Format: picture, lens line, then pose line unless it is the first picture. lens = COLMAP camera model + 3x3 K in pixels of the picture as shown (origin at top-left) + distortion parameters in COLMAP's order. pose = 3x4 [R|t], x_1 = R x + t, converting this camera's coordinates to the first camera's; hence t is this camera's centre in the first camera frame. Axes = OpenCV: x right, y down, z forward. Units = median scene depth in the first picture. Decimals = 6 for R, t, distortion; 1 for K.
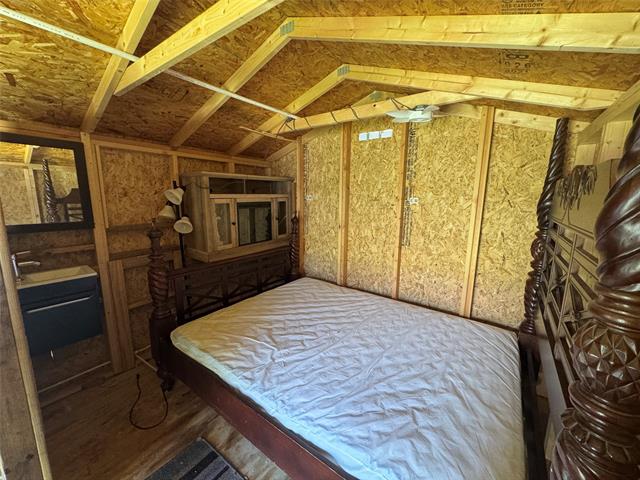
lens RADIAL K [[257.5, 0, 318.0], [0, 257.5, 239.8], [0, 0, 1]] dist [-0.012897, 0.001498]
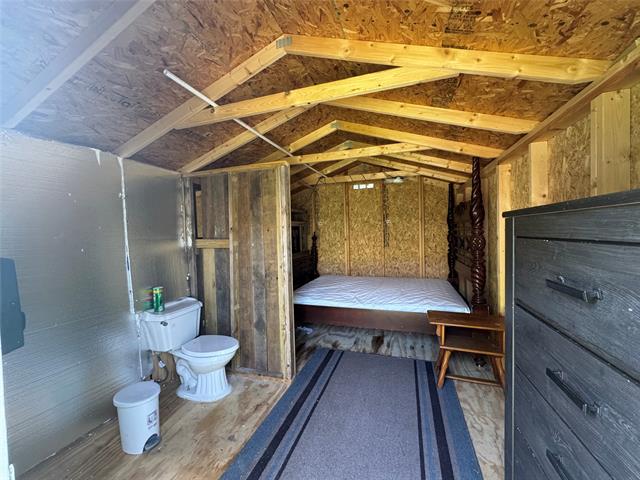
lens RADIAL K [[257.5, 0, 320.3], [0, 257.5, 239.1], [0, 0, 1]] dist [-0.012897, 0.001498]
pose [[0.951488, -0.041026, 0.304940, -0.696448], [0.085948, 0.987058, -0.135384, 0.189744], [-0.295439, 0.155025, 0.942700, -0.604198]]
